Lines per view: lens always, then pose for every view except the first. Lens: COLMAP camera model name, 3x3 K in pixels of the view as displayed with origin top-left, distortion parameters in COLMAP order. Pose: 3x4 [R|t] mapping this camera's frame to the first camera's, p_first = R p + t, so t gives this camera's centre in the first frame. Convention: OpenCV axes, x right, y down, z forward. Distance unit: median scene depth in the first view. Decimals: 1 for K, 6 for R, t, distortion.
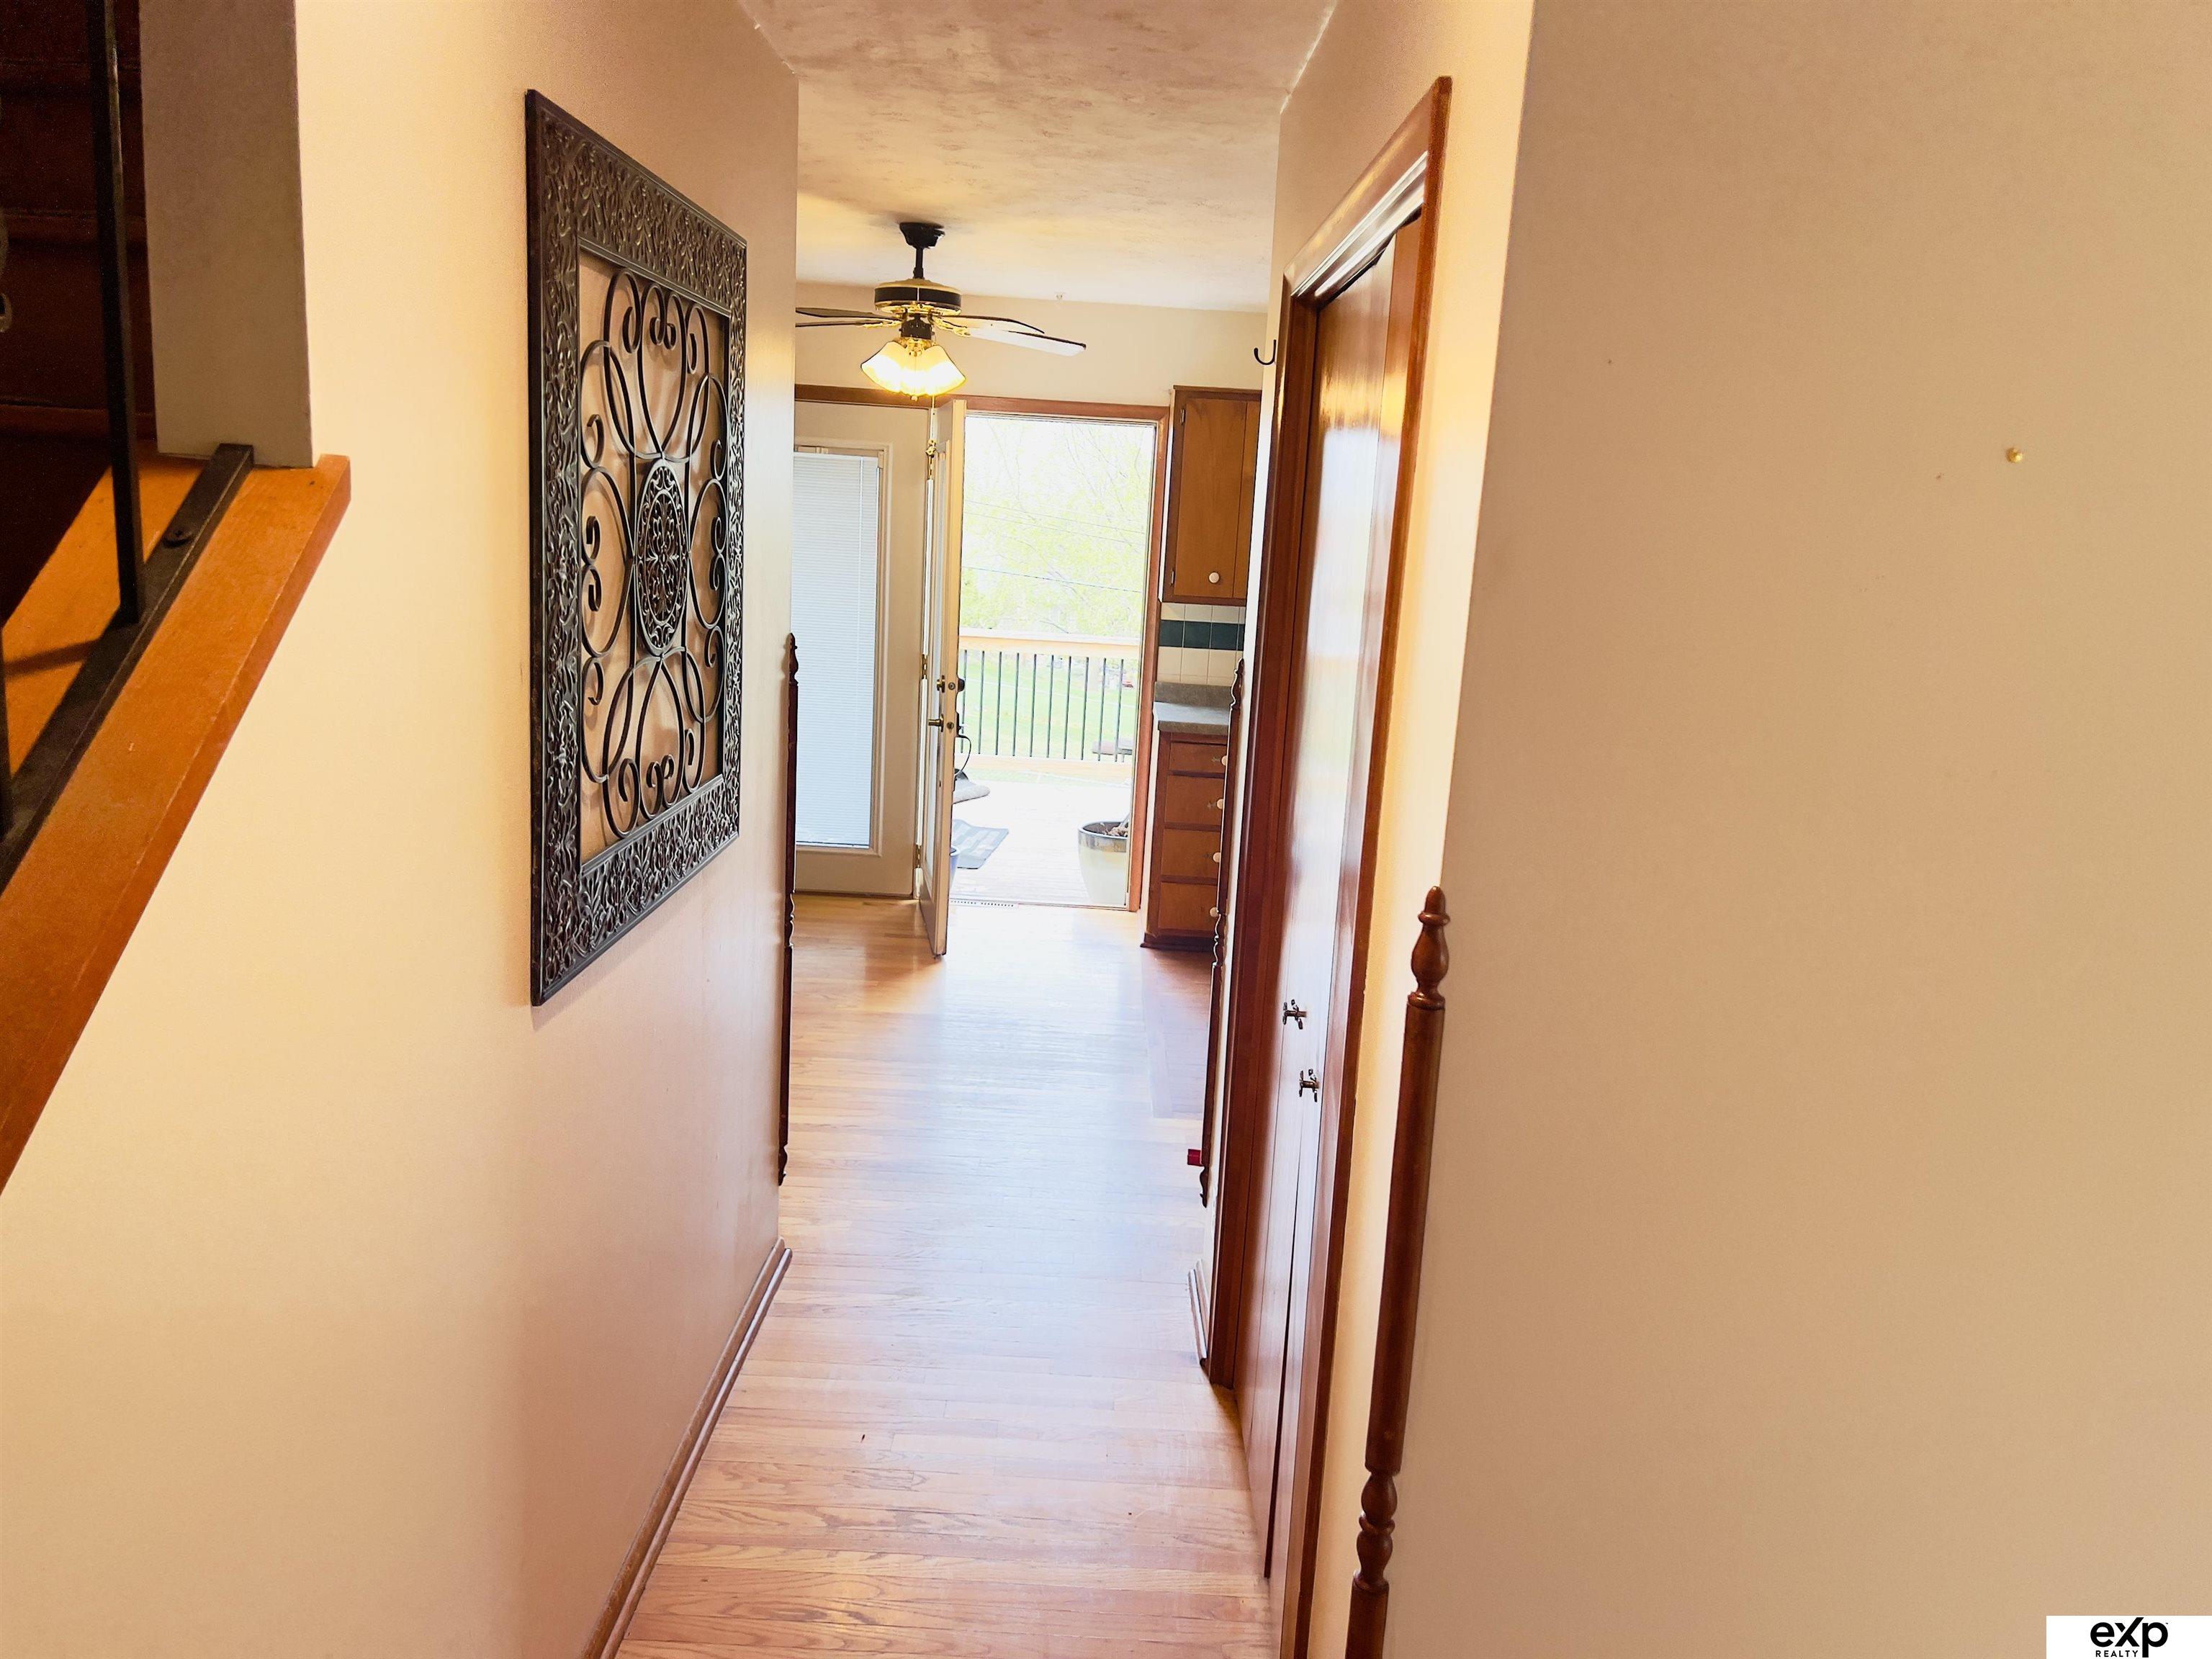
lens RADIAL K [[1648.8, 0, 1115.4], [0, 1648.8, 810.4], [0, 0, 1]] dist [0.107825, -0.191014]
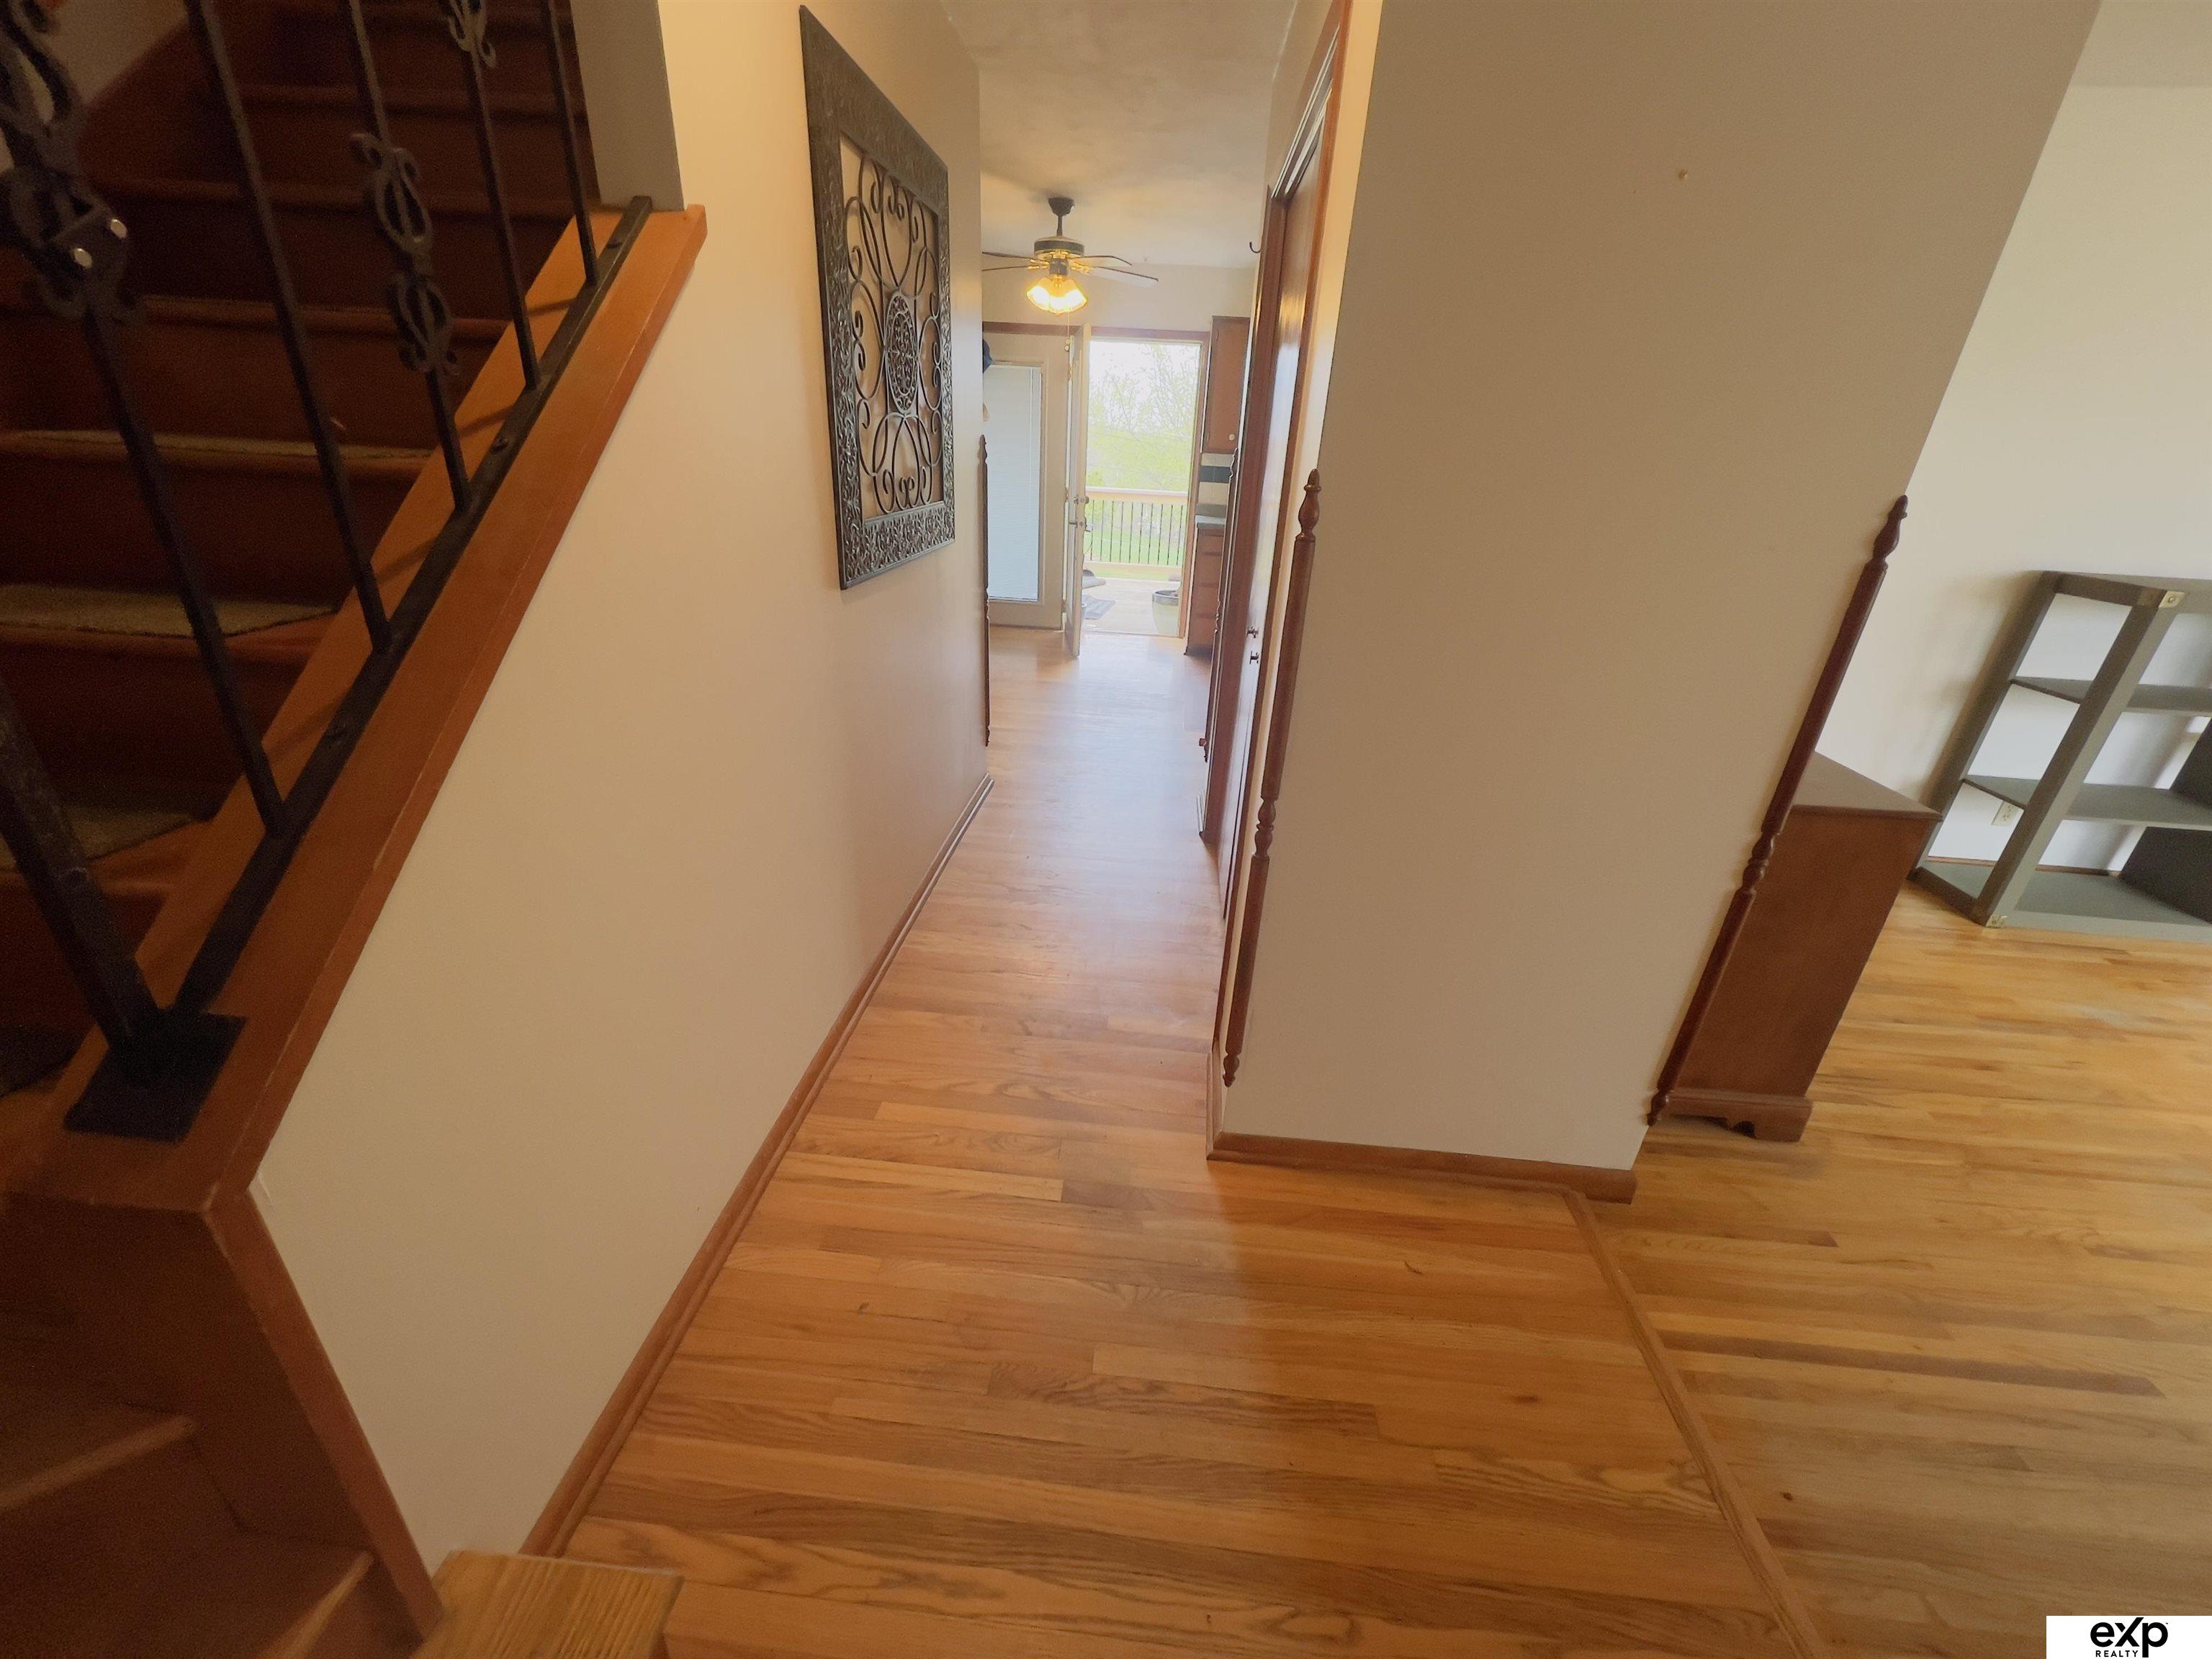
lens RADIAL K [[880.5, 0, 1107.4], [0, 880.5, 833.2], [0, 0, 1]] dist [-0.000740, 0.000252]
pose [[0.996573, 0.026588, -0.078330, 0.031464], [-0.007486, 0.972039, 0.234700, 0.113849], [0.082380, -0.233309, 0.968907, -0.013415]]
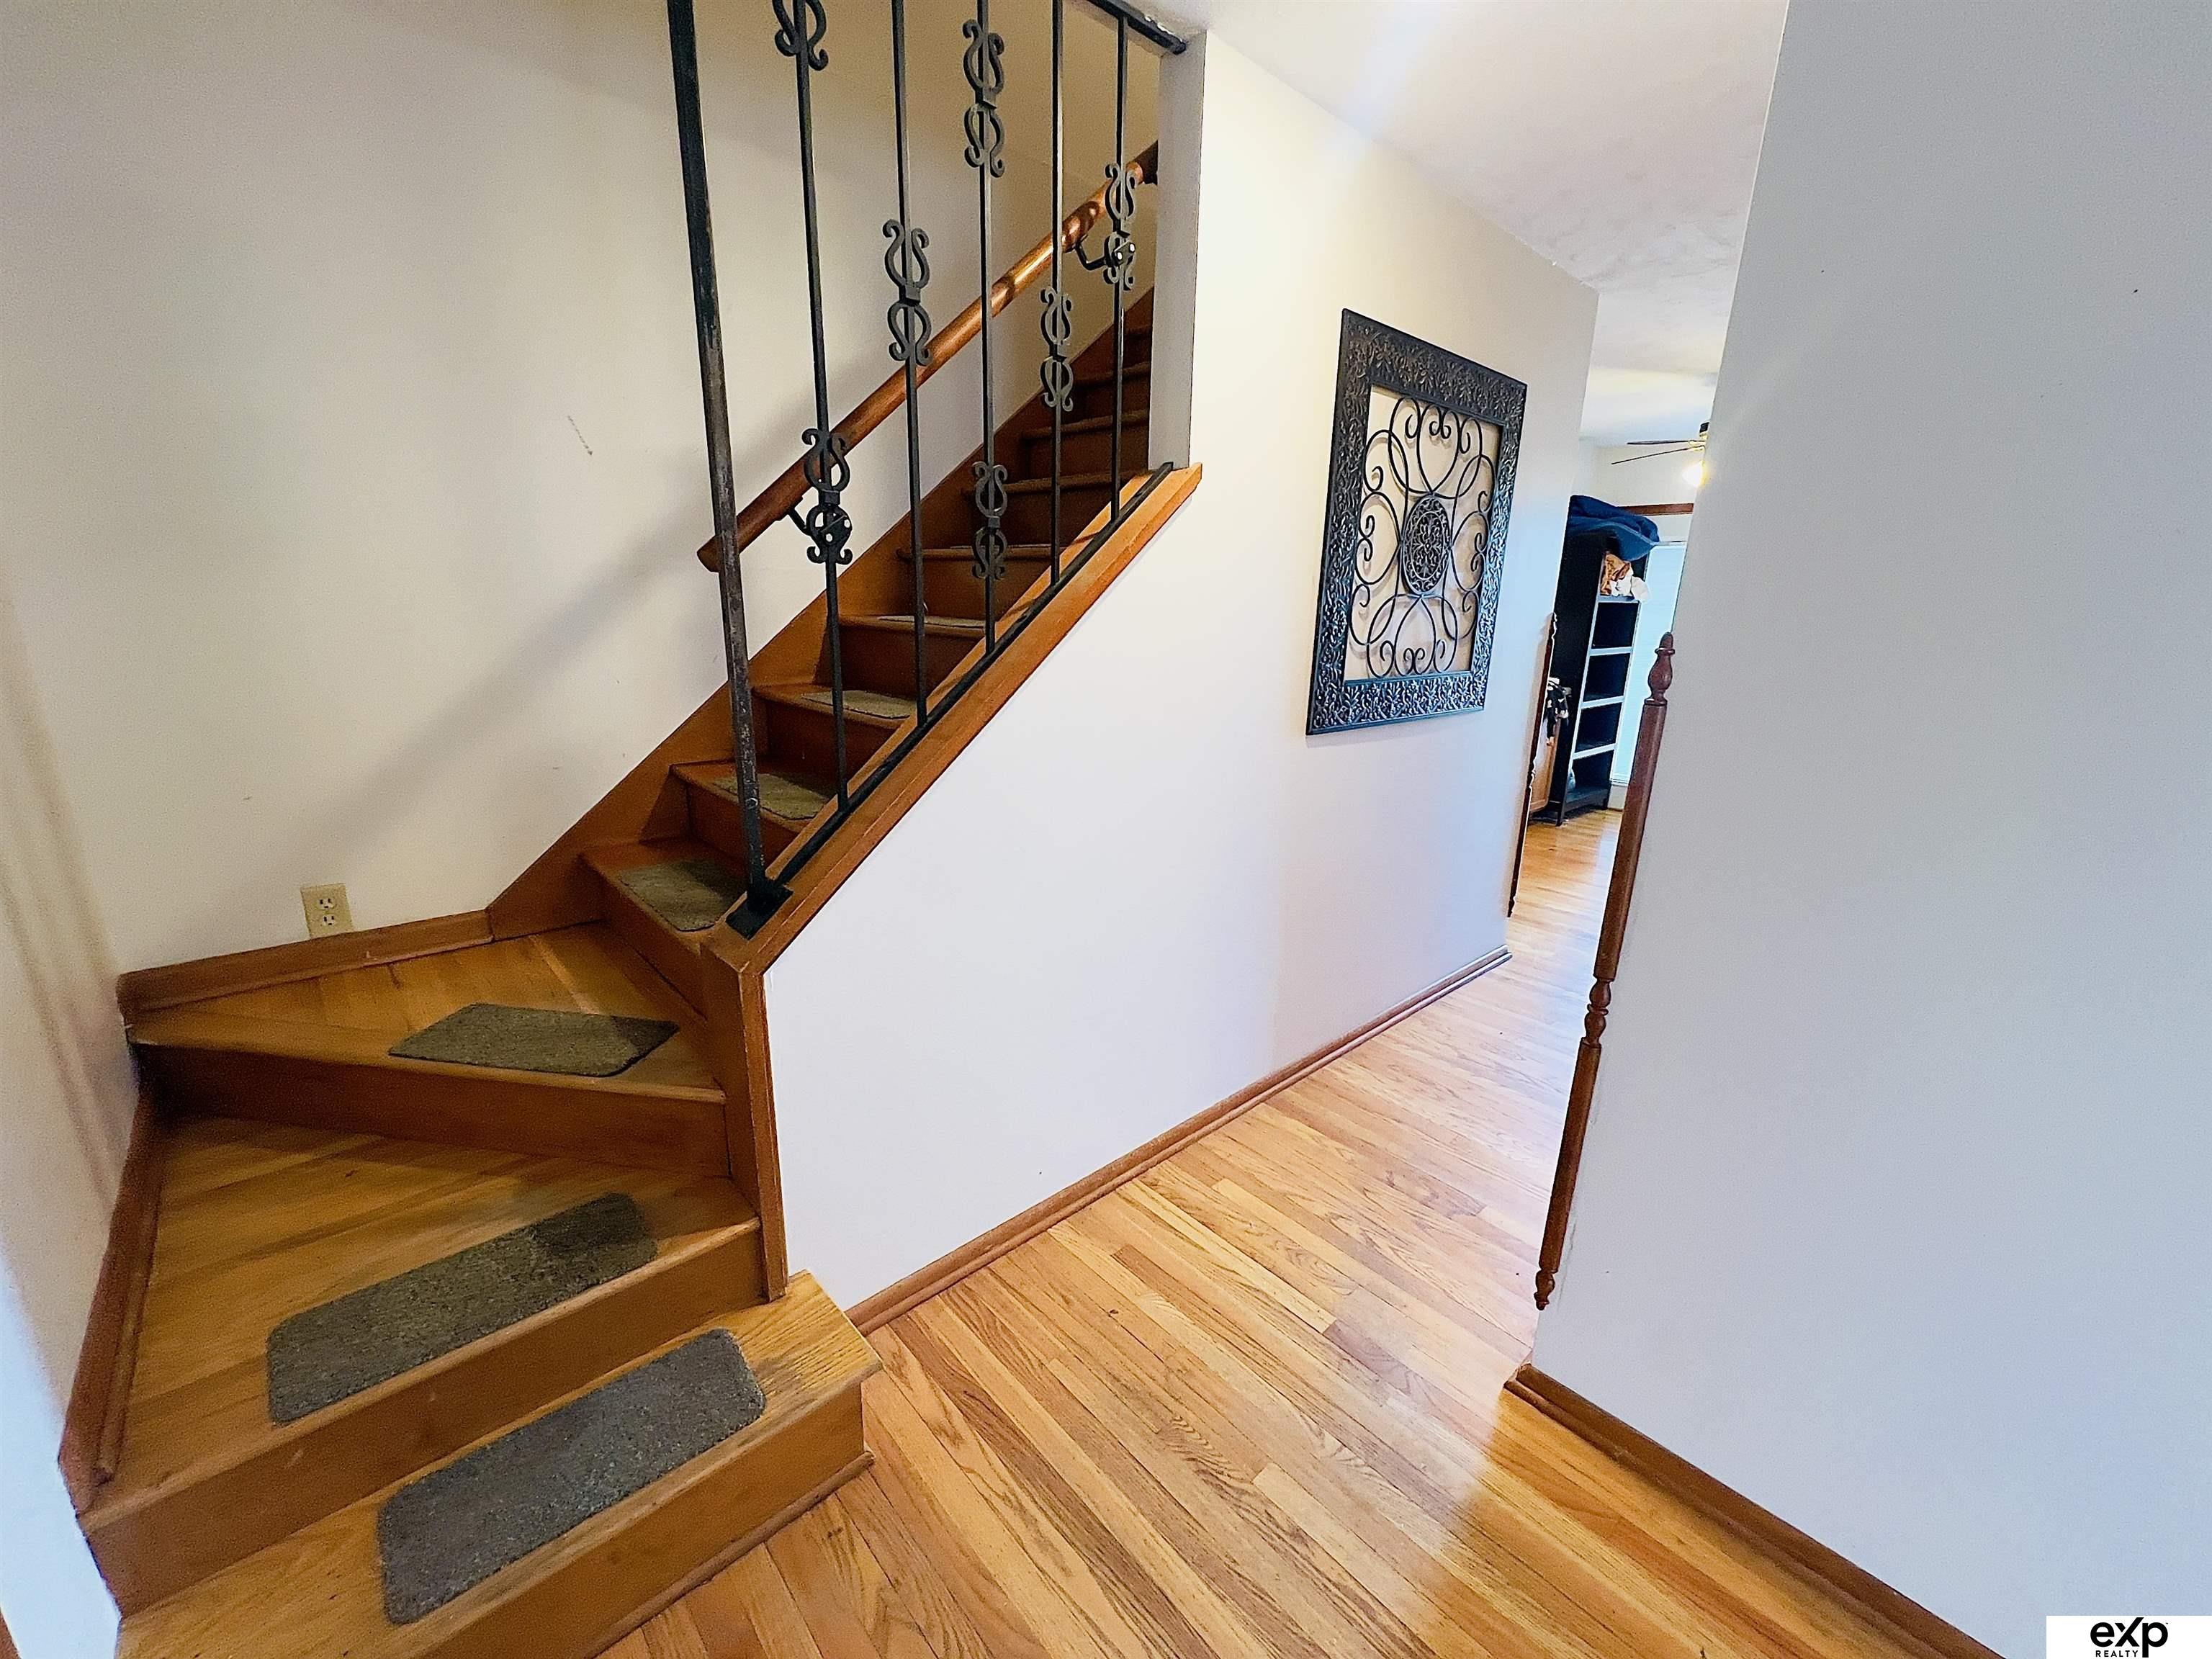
lens RADIAL K [[880.5, 0, 1107.4], [0, 880.5, 833.2], [0, 0, 1]] dist [-0.000740, 0.000252]
pose [[0.676284, 0.150332, -0.721138, 0.269022], [-0.118522, 0.988406, 0.094898, 0.128374], [0.727044, 0.021293, 0.686261, -0.011680]]
